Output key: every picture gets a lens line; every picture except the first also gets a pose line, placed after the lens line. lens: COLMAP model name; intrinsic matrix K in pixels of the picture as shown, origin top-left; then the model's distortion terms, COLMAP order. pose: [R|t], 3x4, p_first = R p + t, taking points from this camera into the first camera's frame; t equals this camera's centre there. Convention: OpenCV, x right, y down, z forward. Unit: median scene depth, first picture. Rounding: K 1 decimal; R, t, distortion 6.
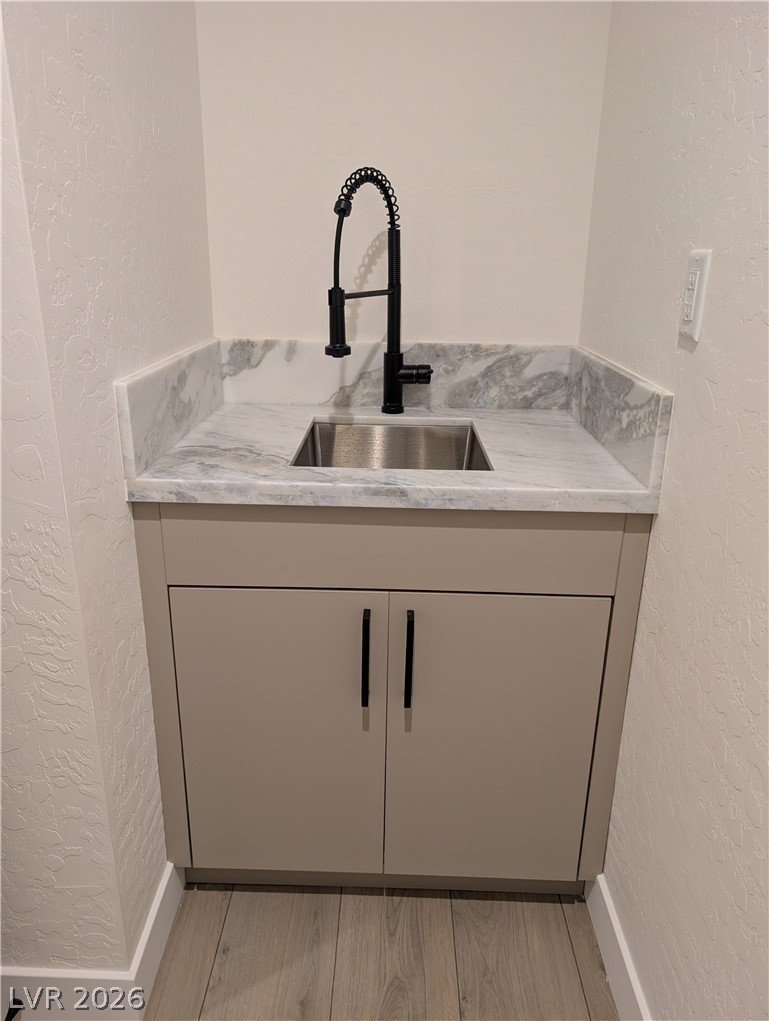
lens RADIAL K [[748.6, 0, 381.8], [0, 748.6, 510.7], [0, 0, 1]] dist [0.038848, -0.035424]
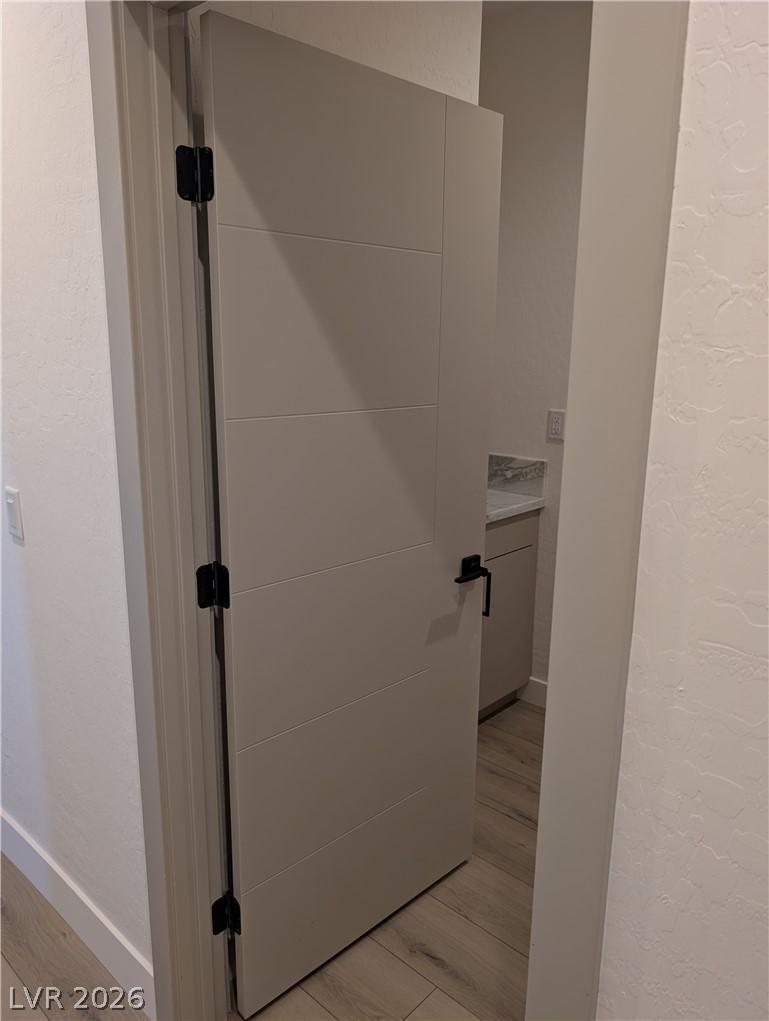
lens RADIAL K [[748.6, 0, 385.5], [0, 748.6, 507.4], [0, 0, 1]] dist [0.038848, -0.035424]
pose [[0.666497, -0.177087, 0.724169, -1.762649], [0.254782, 0.966997, 0.001976, -0.130179], [-0.700619, 0.183188, 0.689619, -0.361325]]
